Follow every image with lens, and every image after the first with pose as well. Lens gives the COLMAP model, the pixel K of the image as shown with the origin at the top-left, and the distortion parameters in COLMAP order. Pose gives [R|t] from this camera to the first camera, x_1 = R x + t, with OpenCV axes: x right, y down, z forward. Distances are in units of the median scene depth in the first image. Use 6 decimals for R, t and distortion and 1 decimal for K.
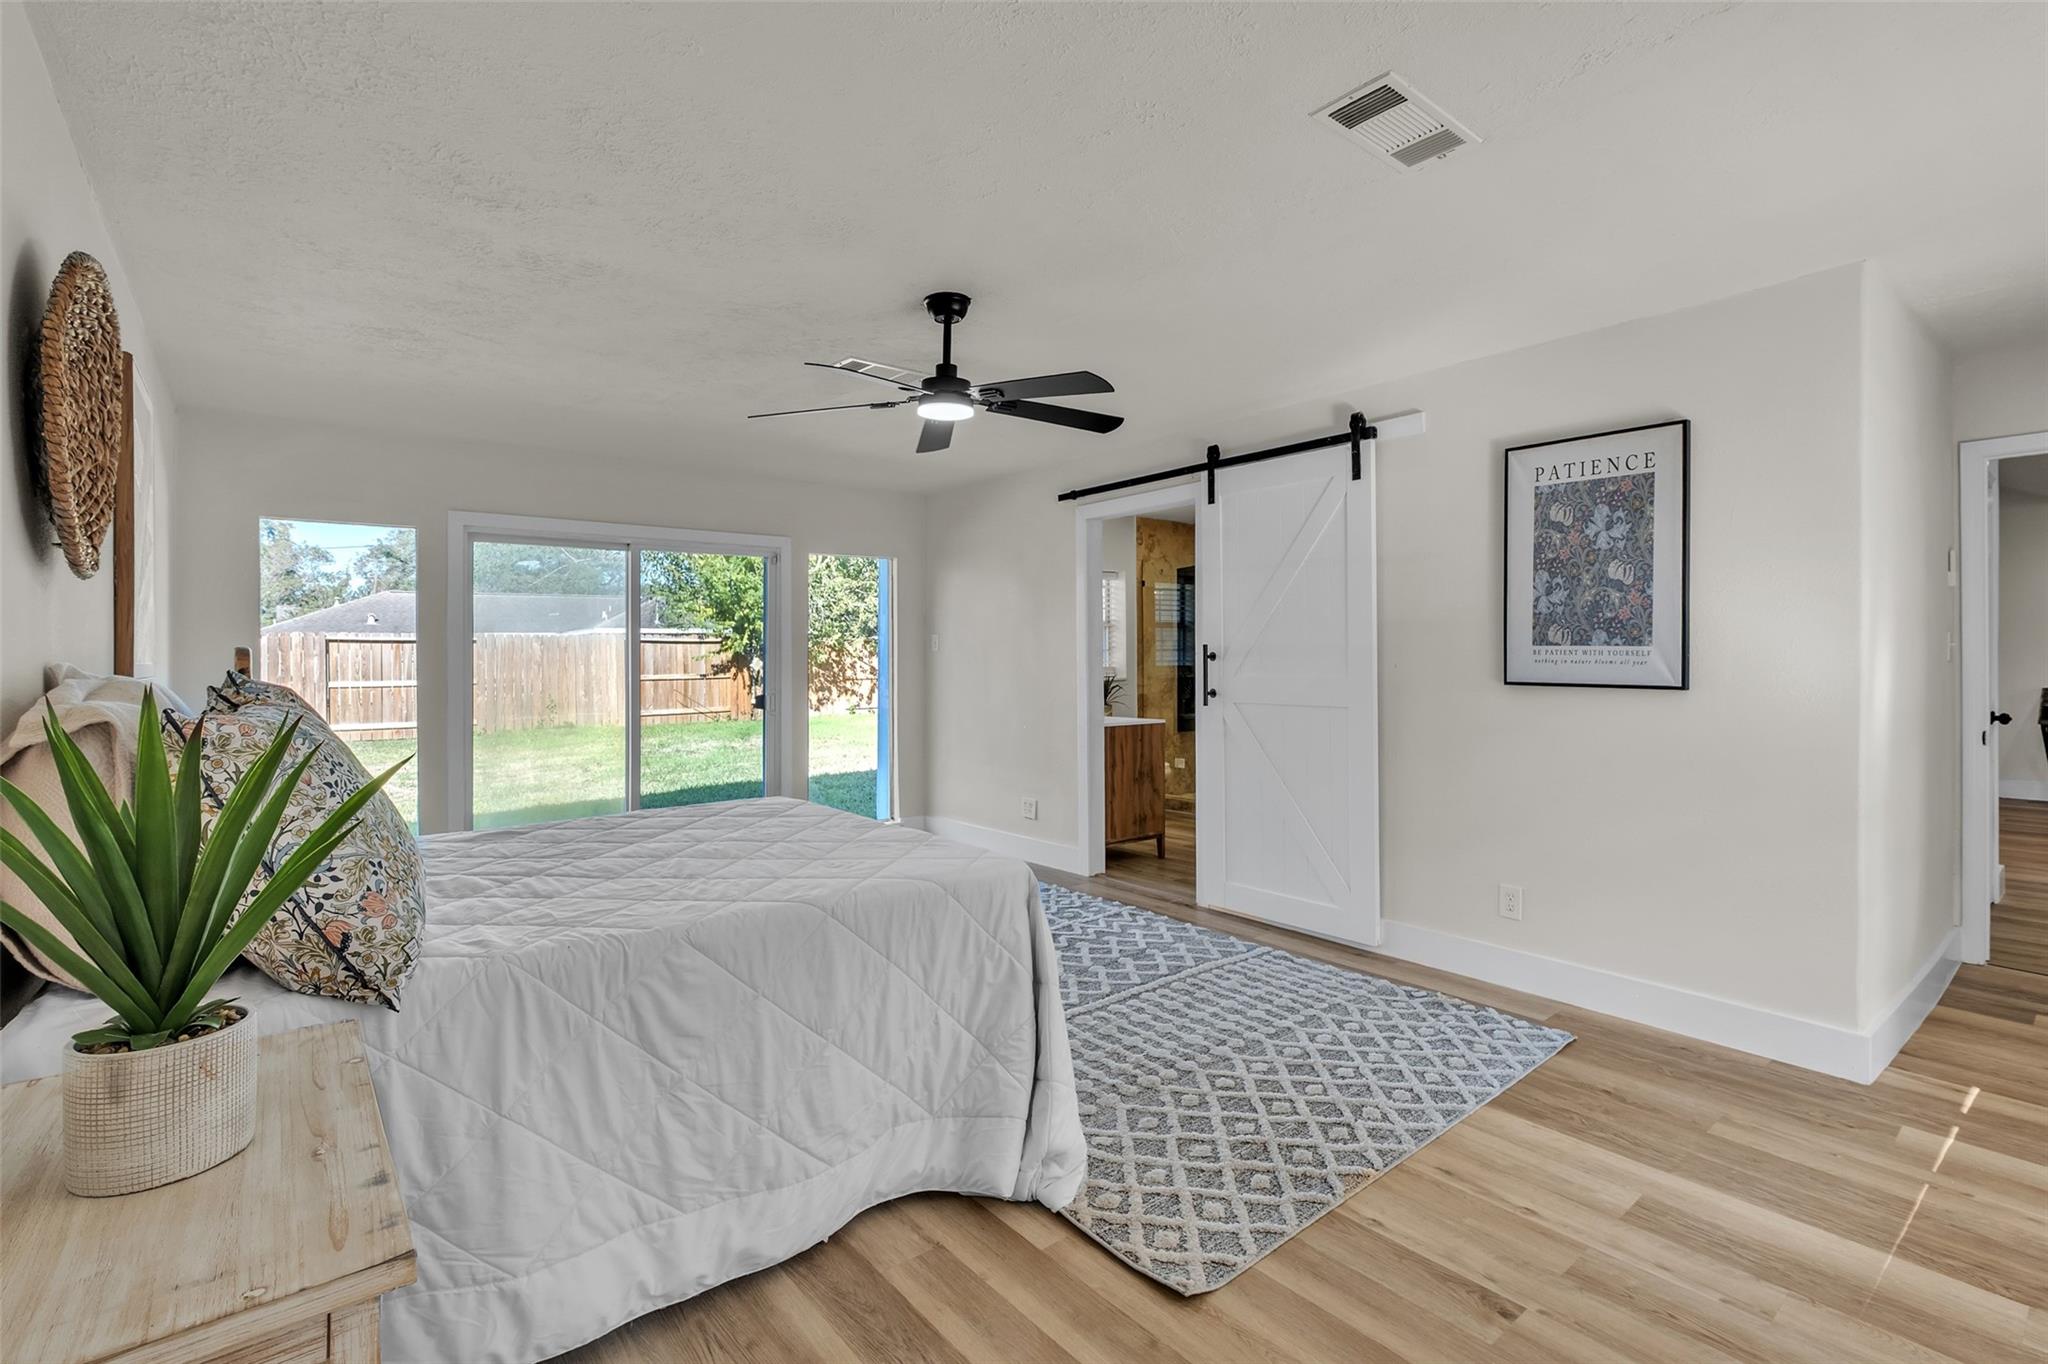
lens RADIAL K [[929.2, 0, 1008.1], [0, 929.2, 658.7], [0, 0, 1]] dist [0.000205, -0.000100]
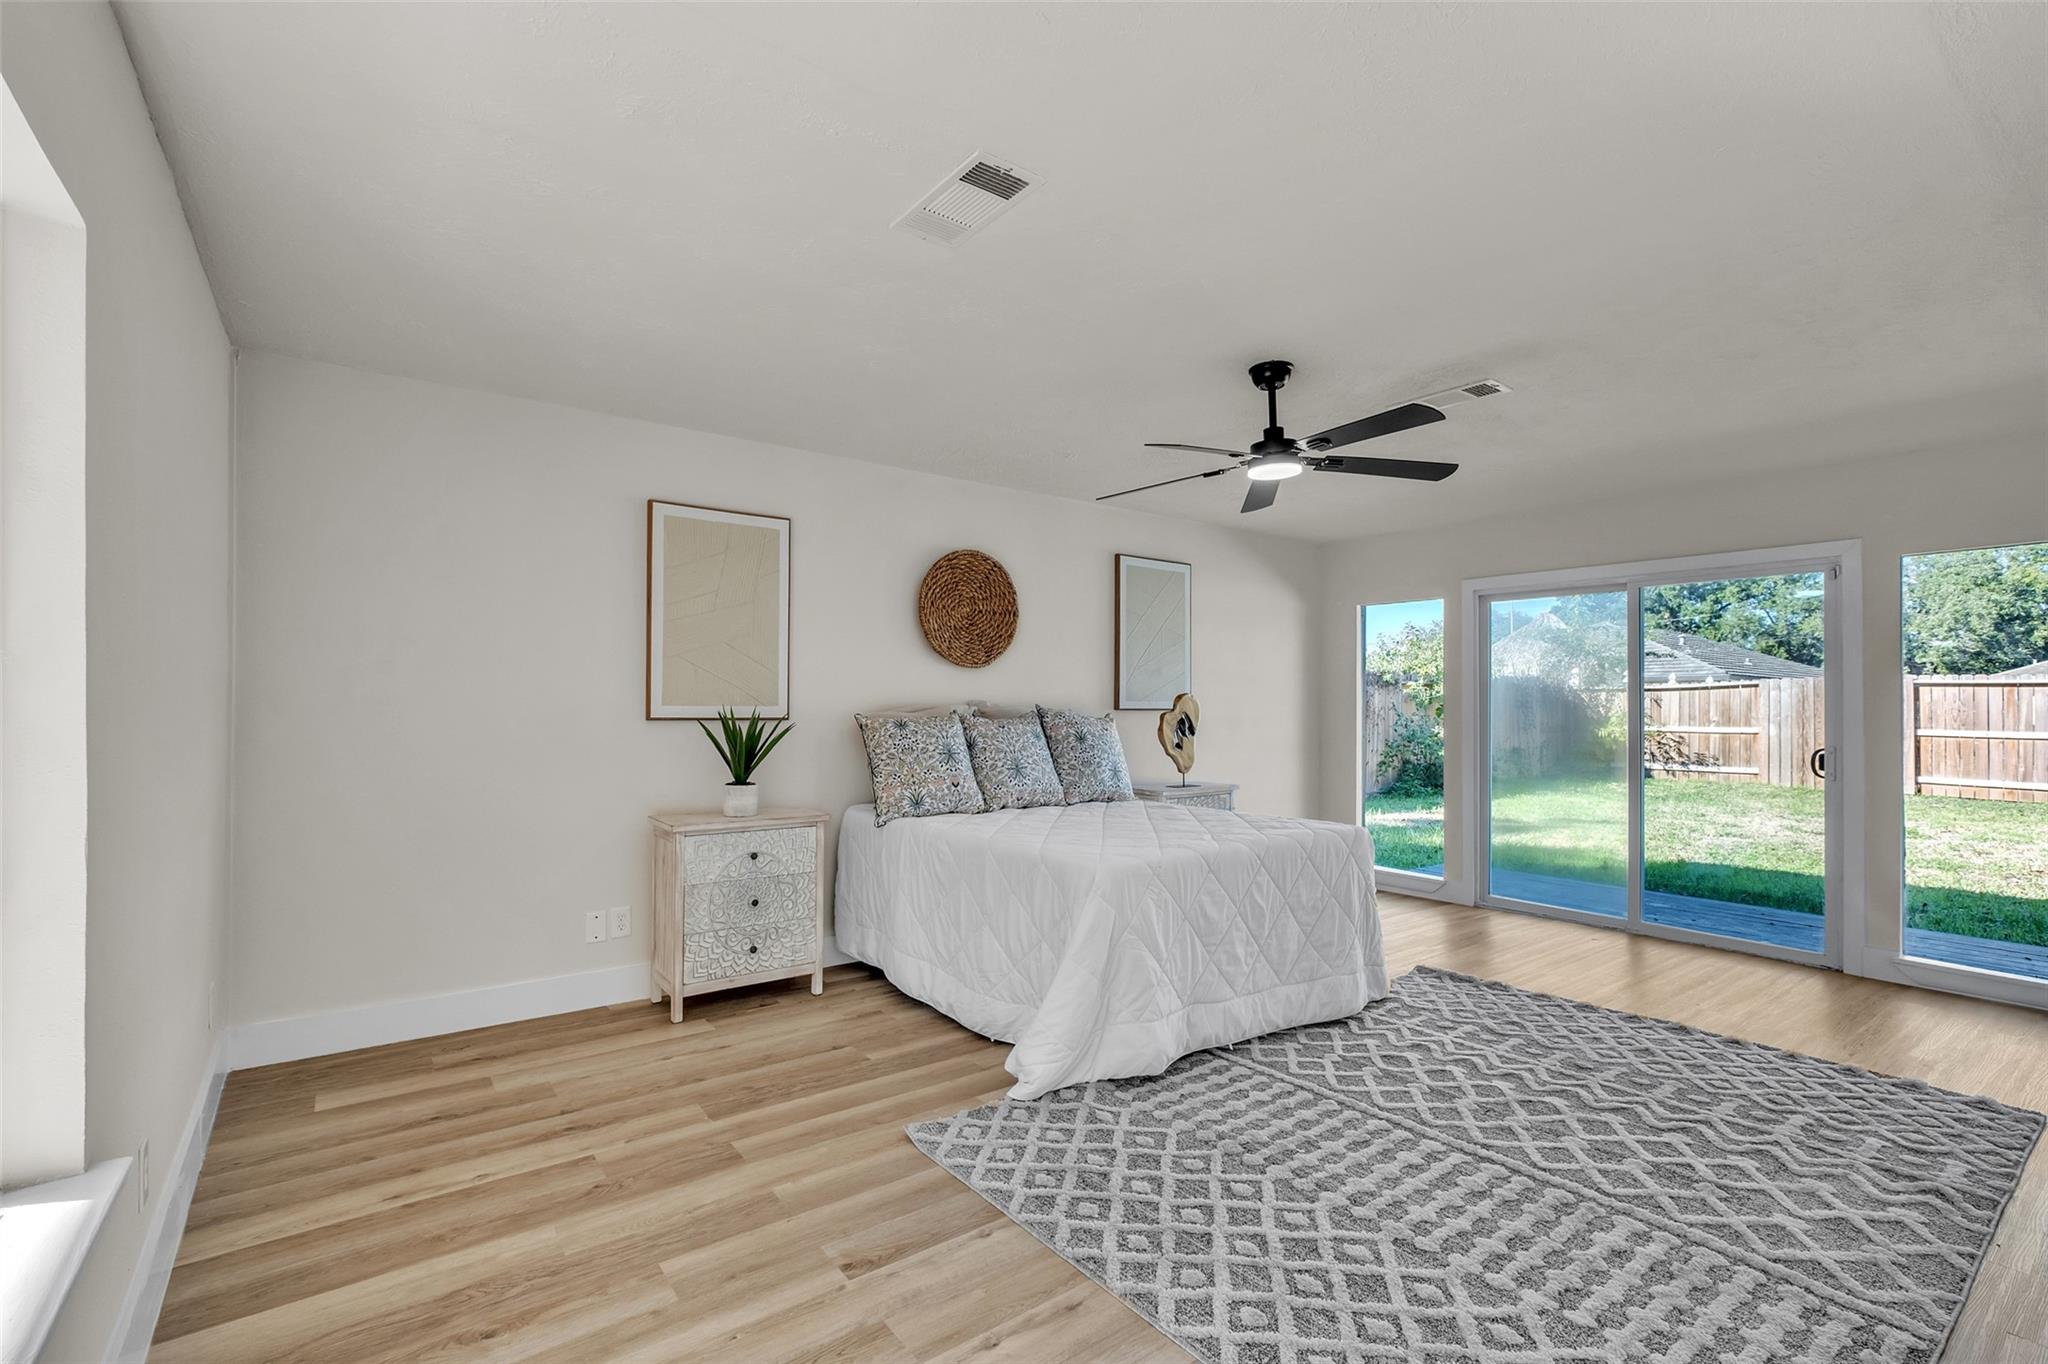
lens RADIAL K [[910.6, 0, 1036.8], [0, 910.6, 701.6], [0, 0, 1]] dist [-0.003381, -0.000582]
pose [[-0.024821, 0.003662, -0.999685, 0.885903], [-0.007242, 0.999966, 0.003843, -0.001848], [0.999666, 0.007335, -0.024793, 0.672076]]
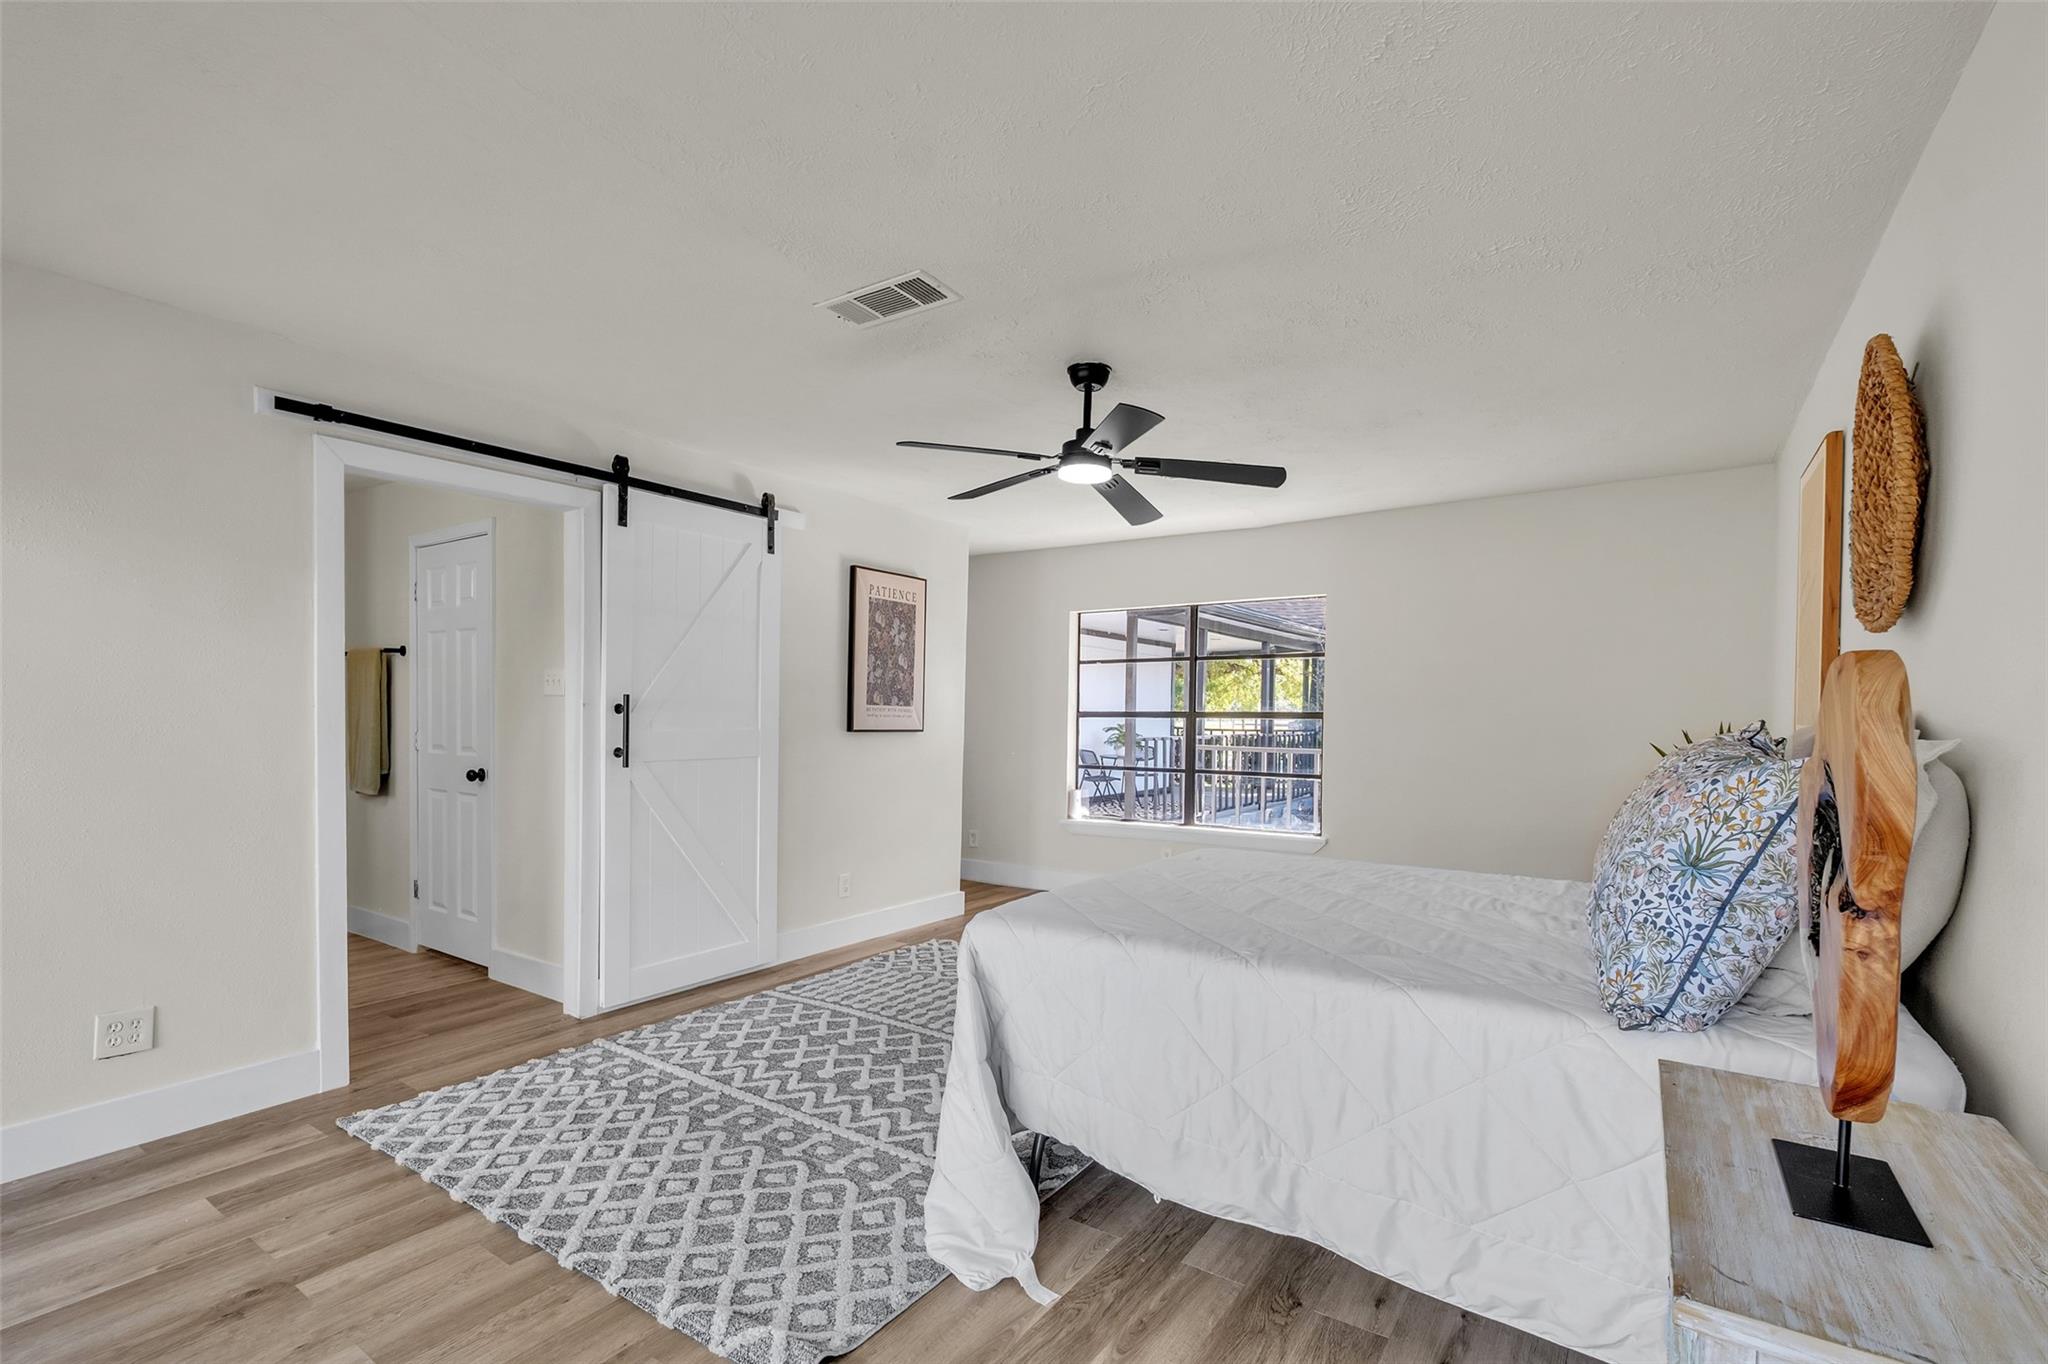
lens RADIAL K [[942.5, 0, 1025.6], [0, 942.5, 741.8], [0, 0, 1]] dist [0.000123, -0.000053]
pose [[-0.303874, -0.029861, 0.952244, -0.956749], [-0.007900, 0.999553, 0.028823, -0.000476], [-0.952679, 0.001236, -0.303974, 1.241715]]
